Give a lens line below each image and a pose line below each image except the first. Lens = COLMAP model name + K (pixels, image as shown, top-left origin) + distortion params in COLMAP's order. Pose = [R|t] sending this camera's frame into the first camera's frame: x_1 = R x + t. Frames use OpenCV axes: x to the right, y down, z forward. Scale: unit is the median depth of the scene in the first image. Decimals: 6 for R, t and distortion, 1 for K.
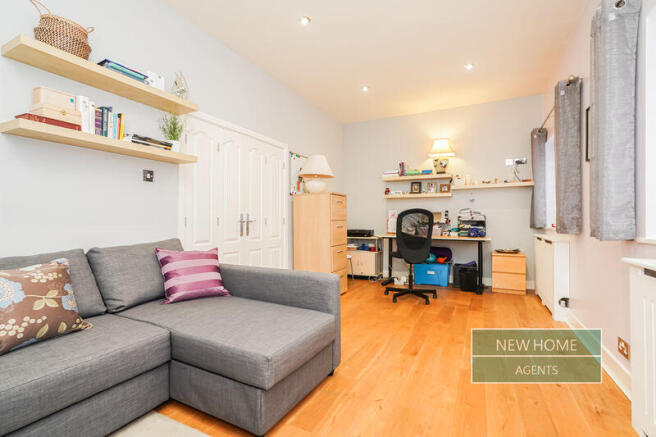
lens RADIAL K [[306.2, 0, 326.1], [0, 306.2, 219.3], [0, 0, 1]] dist [-0.013077, 0.002940]
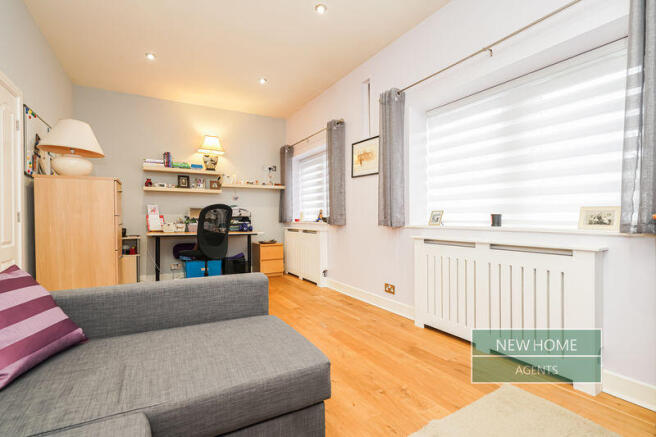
lens RADIAL K [[306.2, 0, 316.0], [0, 306.2, 216.8], [0, 0, 1]] dist [-0.013077, 0.002940]
pose [[0.548833, 0.001301, 0.835931, -0.291776], [0.000229, 0.999999, -0.001707, 0.006620], [-0.835932, 0.001128, 0.548832, 0.162091]]
